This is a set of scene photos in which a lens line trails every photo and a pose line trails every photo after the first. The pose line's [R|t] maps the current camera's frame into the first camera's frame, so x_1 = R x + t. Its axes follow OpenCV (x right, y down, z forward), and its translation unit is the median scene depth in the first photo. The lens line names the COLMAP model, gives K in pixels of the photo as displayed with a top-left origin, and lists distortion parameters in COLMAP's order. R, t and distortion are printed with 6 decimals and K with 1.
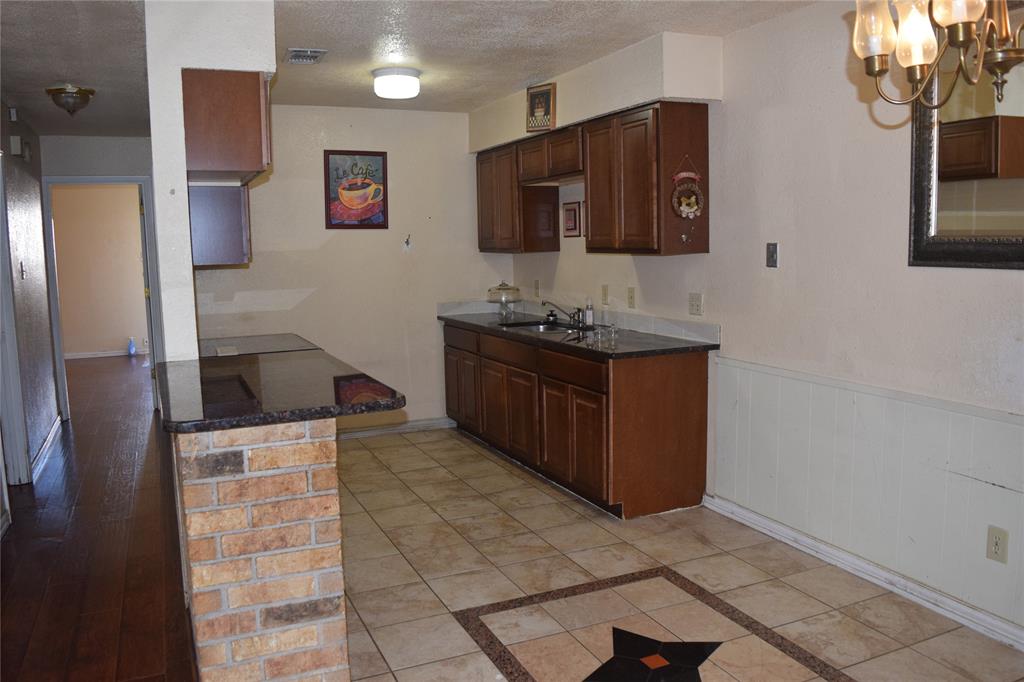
lens RADIAL K [[808.0, 0, 507.1], [0, 808.0, 341.4], [0, 0, 1]] dist [-0.090793, 0.016068]
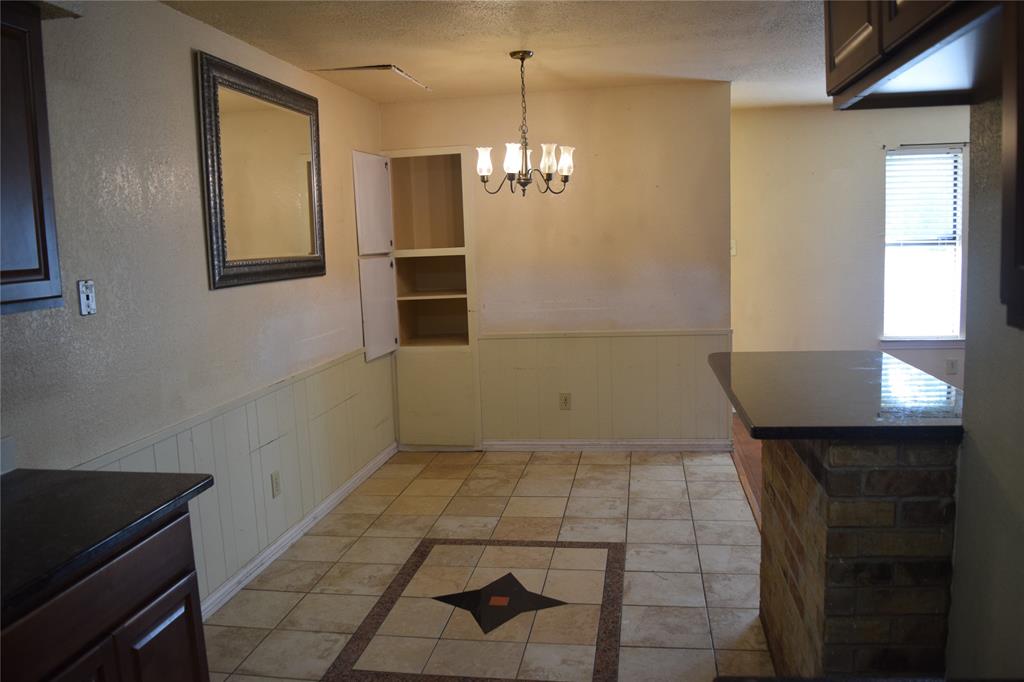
lens RADIAL K [[808.0, 0, 507.1], [0, 808.0, 341.4], [0, 0, 1]] dist [-0.090793, 0.016068]
pose [[-0.833601, -0.017016, 0.552106, -0.294517], [0.125599, 0.967504, 0.219456, -0.146405], [-0.537899, 0.252282, -0.804375, 1.134109]]
